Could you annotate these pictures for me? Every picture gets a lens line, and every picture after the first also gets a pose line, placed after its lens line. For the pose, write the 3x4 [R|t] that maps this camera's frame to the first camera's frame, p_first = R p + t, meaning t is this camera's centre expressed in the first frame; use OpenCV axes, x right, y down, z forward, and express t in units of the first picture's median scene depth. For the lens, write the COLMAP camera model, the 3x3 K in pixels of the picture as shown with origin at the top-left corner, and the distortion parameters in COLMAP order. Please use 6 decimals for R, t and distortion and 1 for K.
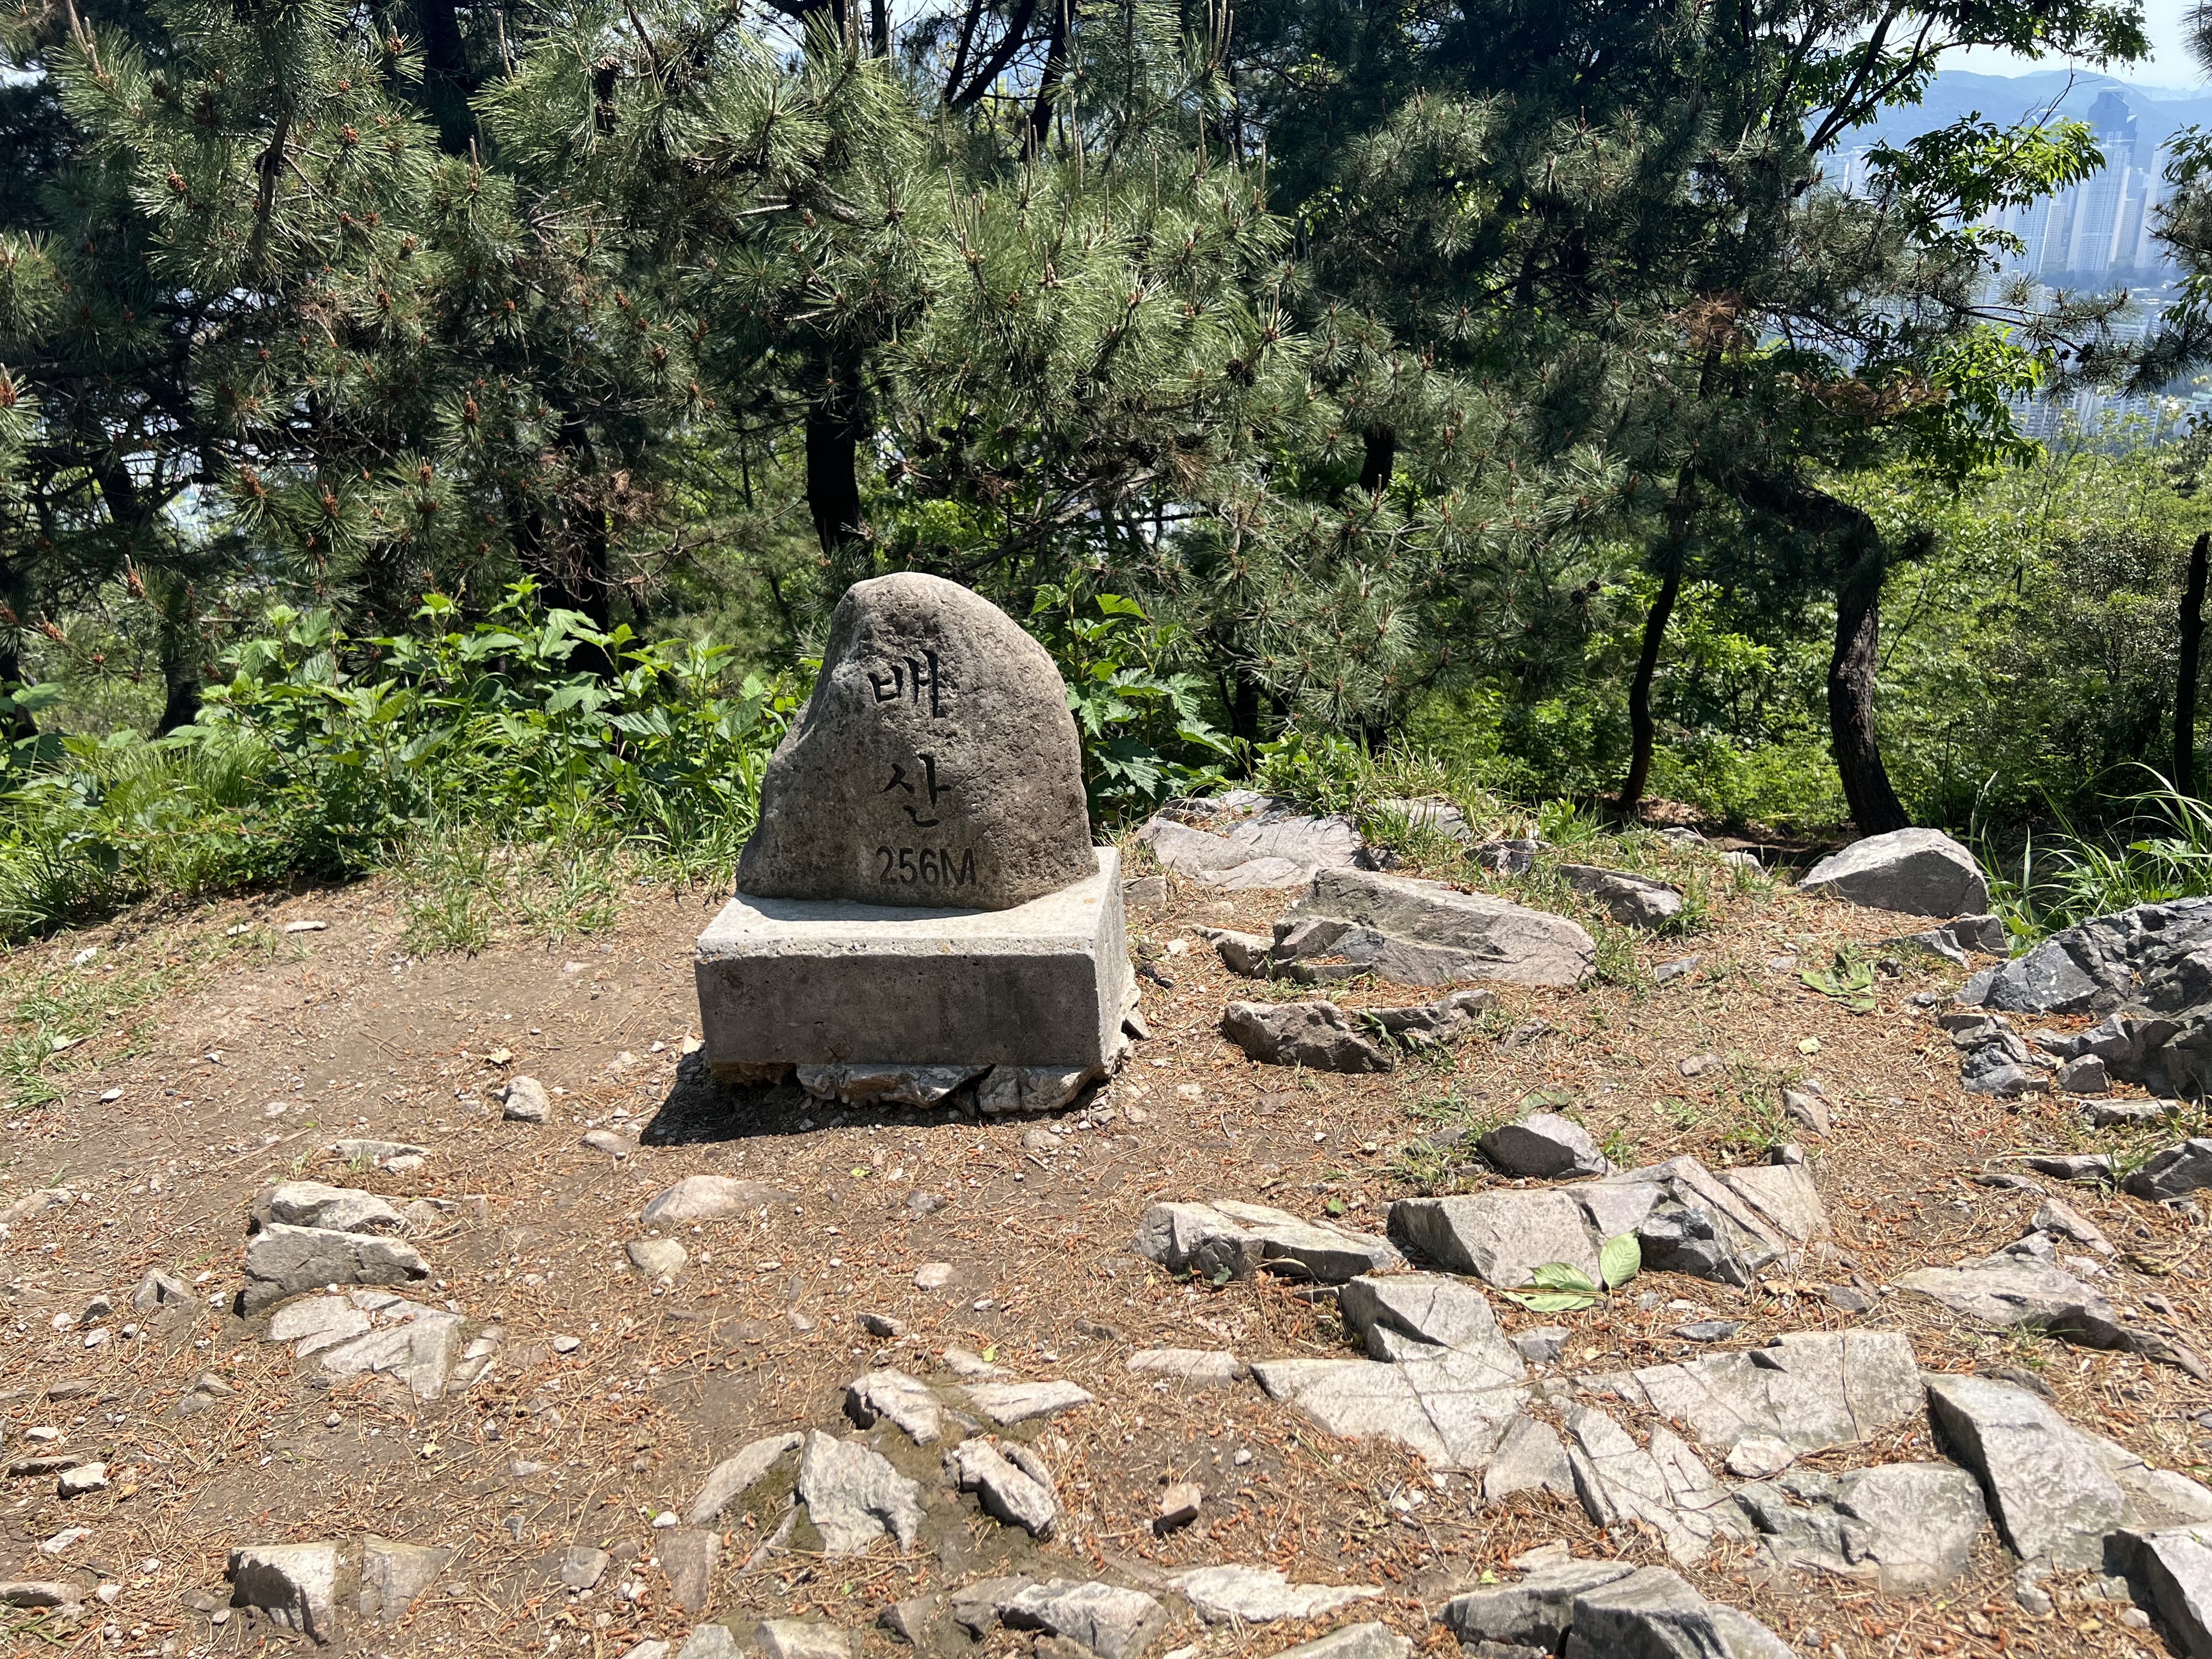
lens RADIAL K [[1773.1, 0, 1062.4], [0, 1773.1, 878.6], [0, 0, 1]] dist [0.056442, -0.075433]
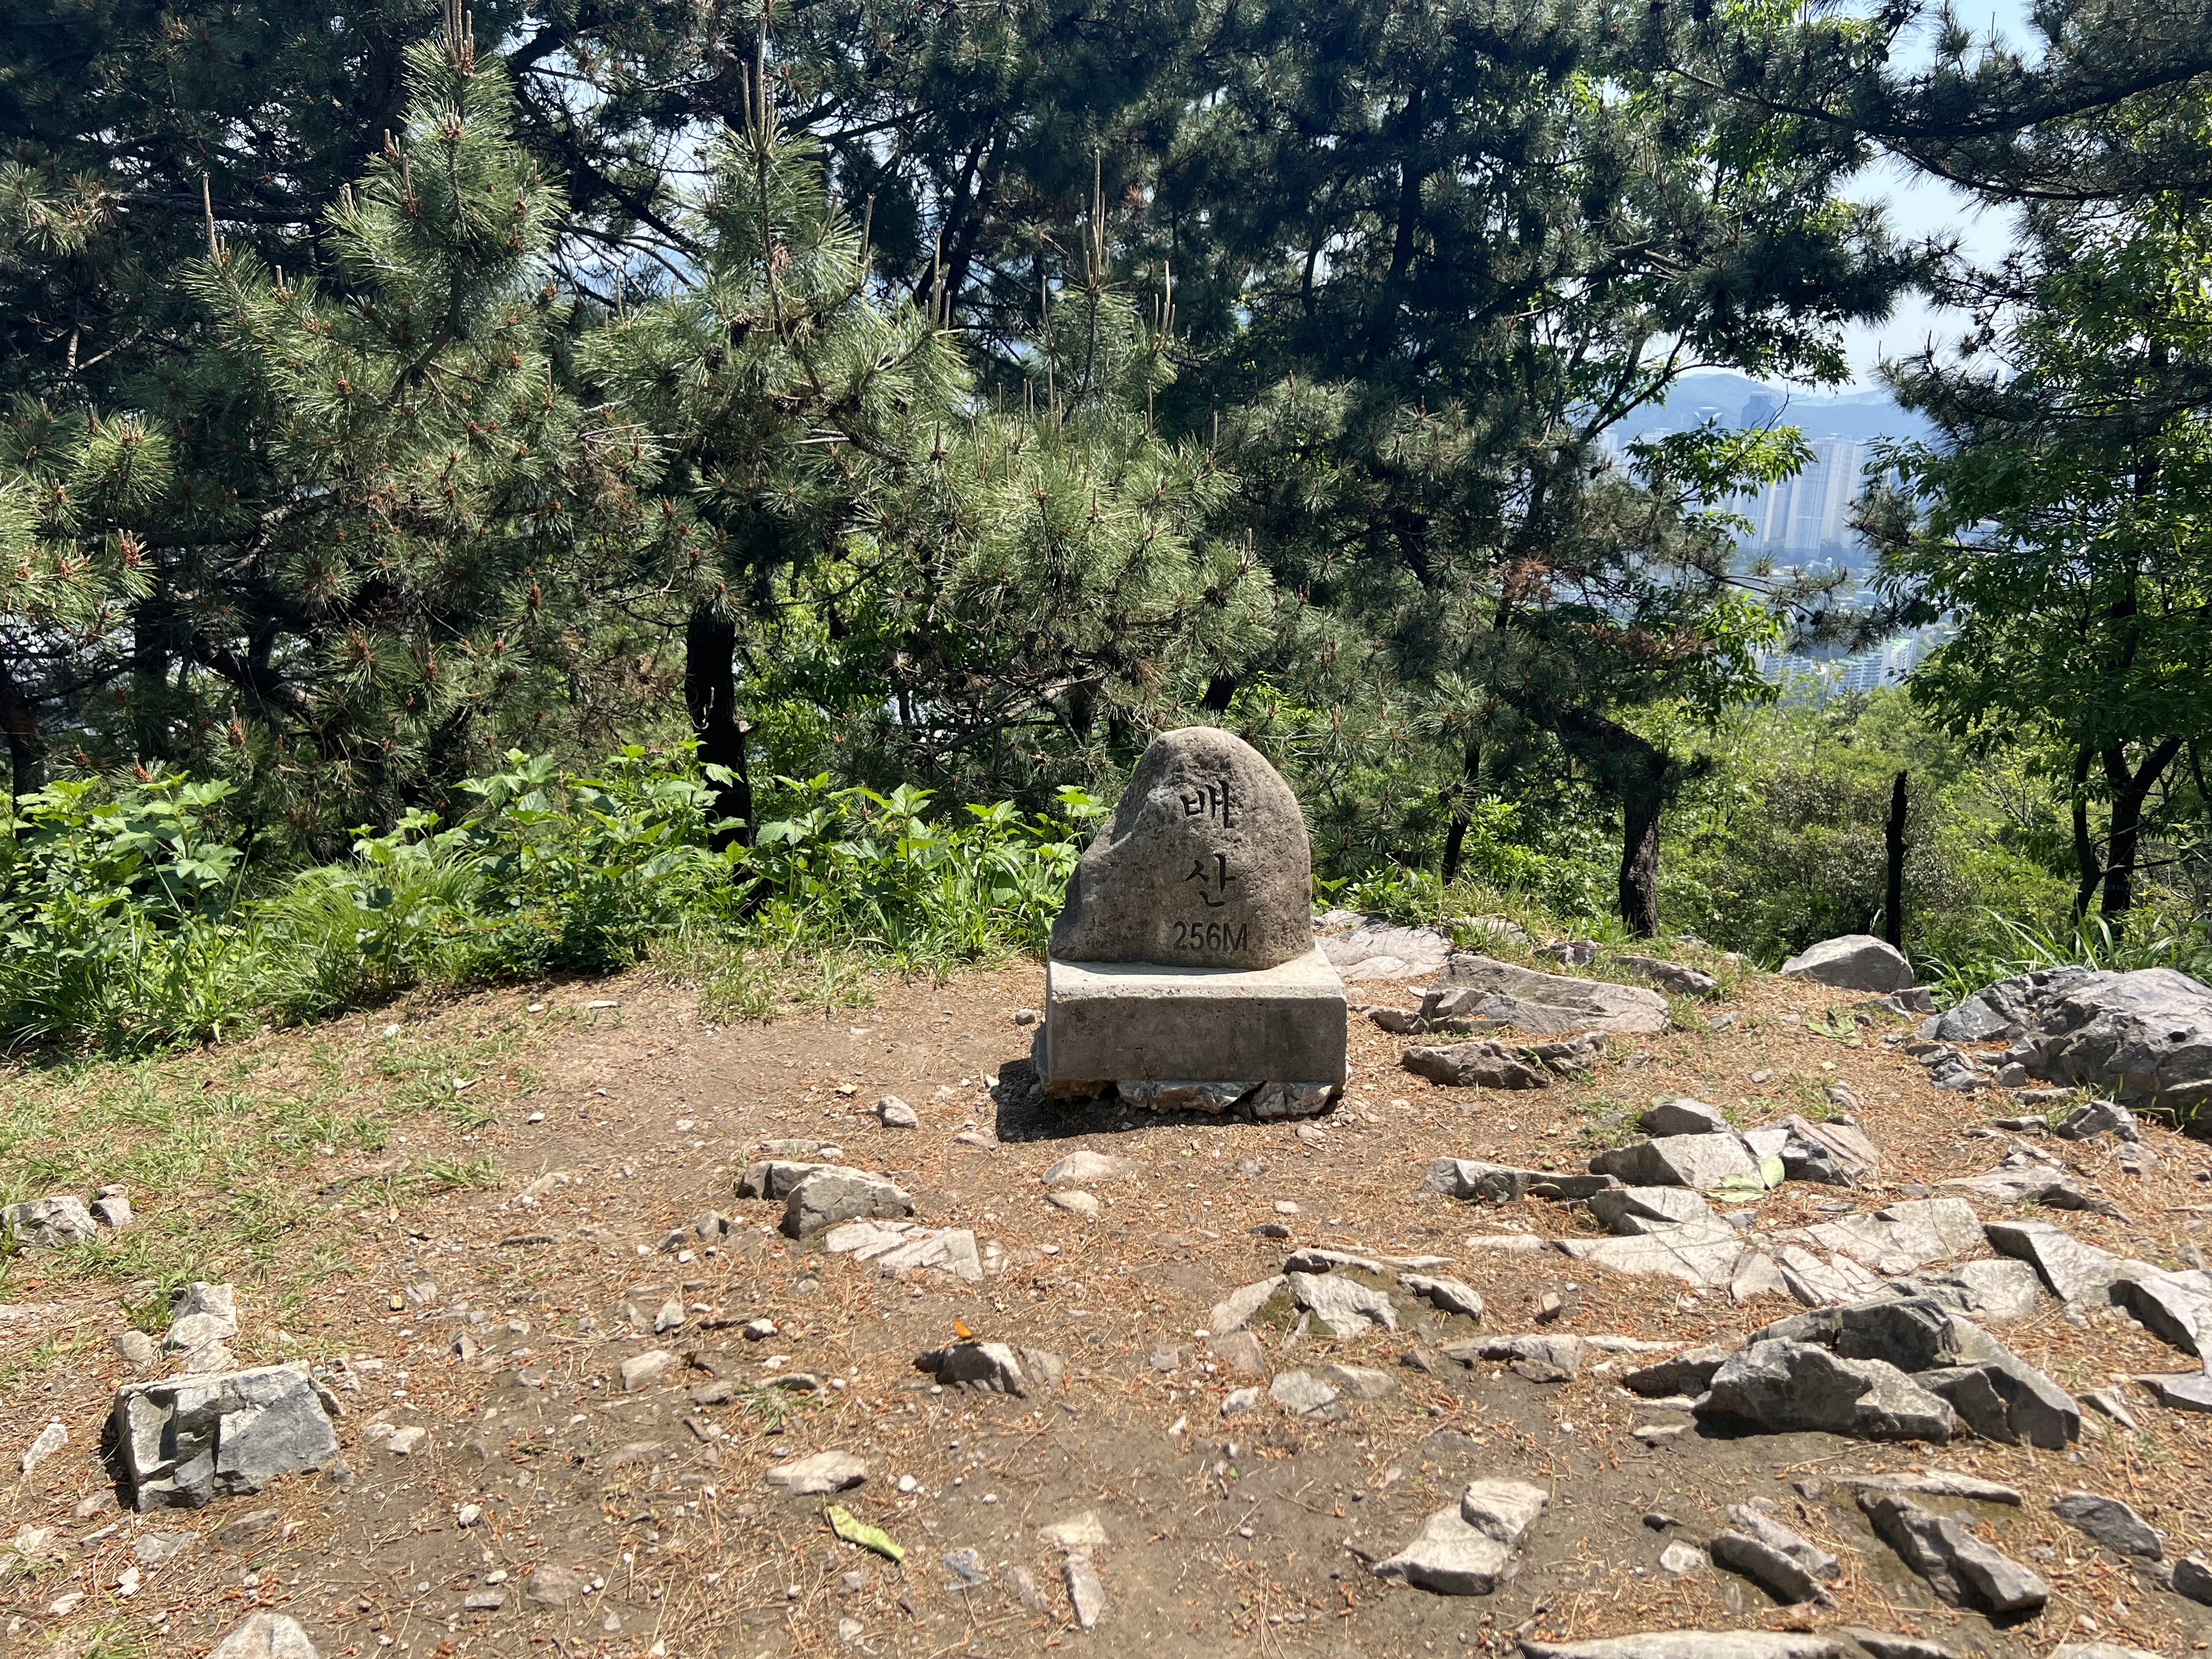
lens RADIAL K [[1773.1, 0, 1110.3], [0, 1773.1, 852.0], [0, 0, 1]] dist [0.056442, -0.075433]
pose [[0.986052, 0.028121, 0.164045, -0.389226], [-0.006189, 0.991137, -0.132700, 0.112770], [-0.166323, 0.129834, 0.977486, -0.340125]]
